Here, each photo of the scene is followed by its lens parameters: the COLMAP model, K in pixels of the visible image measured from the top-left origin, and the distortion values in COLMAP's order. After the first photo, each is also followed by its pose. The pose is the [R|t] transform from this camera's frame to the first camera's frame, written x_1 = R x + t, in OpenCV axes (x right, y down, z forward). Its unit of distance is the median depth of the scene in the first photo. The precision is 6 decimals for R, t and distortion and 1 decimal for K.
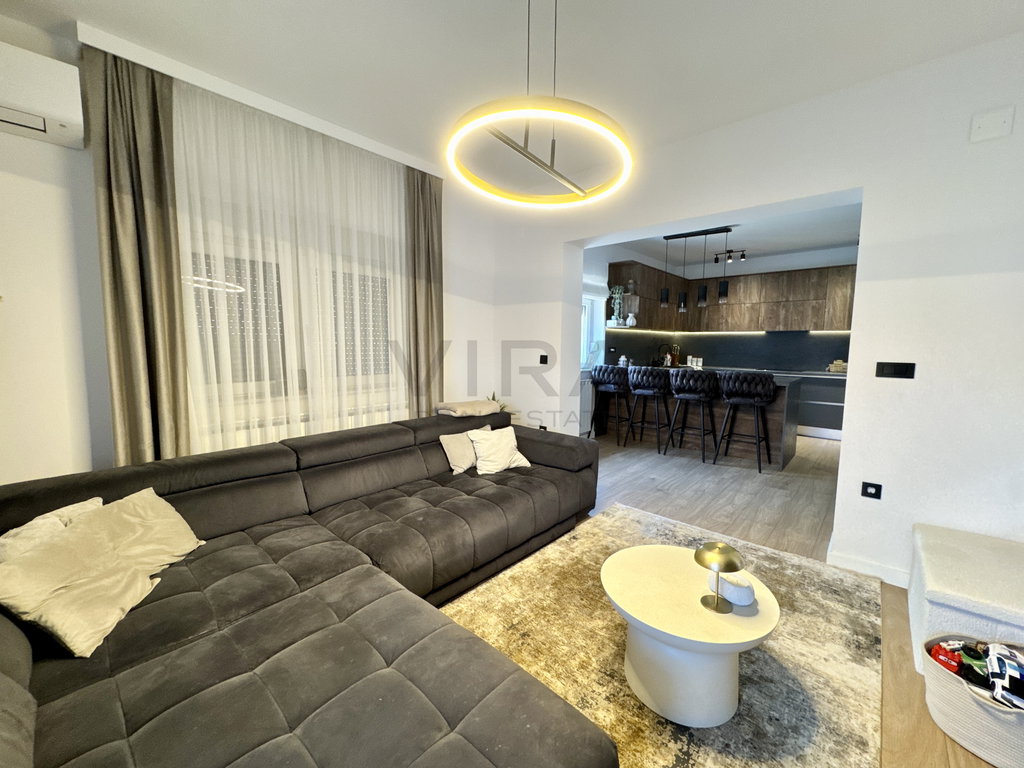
lens RADIAL K [[410.8, 0, 507.2], [0, 410.8, 384.2], [0, 0, 1]] dist [-0.002859, 0.000344]
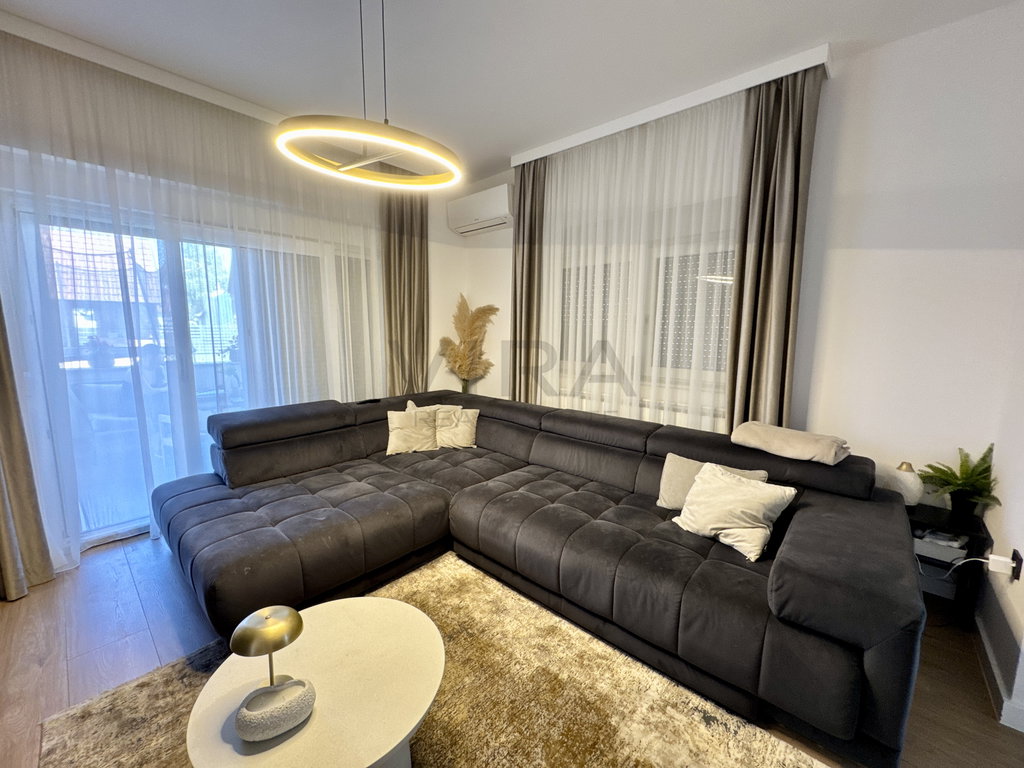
lens RADIAL K [[410.8, 0, 513.5], [0, 410.8, 384.8], [0, 0, 1]] dist [-0.002859, 0.000344]
pose [[0.011923, 0.127242, -0.991800, 0.649950], [-0.108677, 0.986160, 0.125212, -0.072766], [0.994006, 0.106293, 0.025586, 0.753847]]
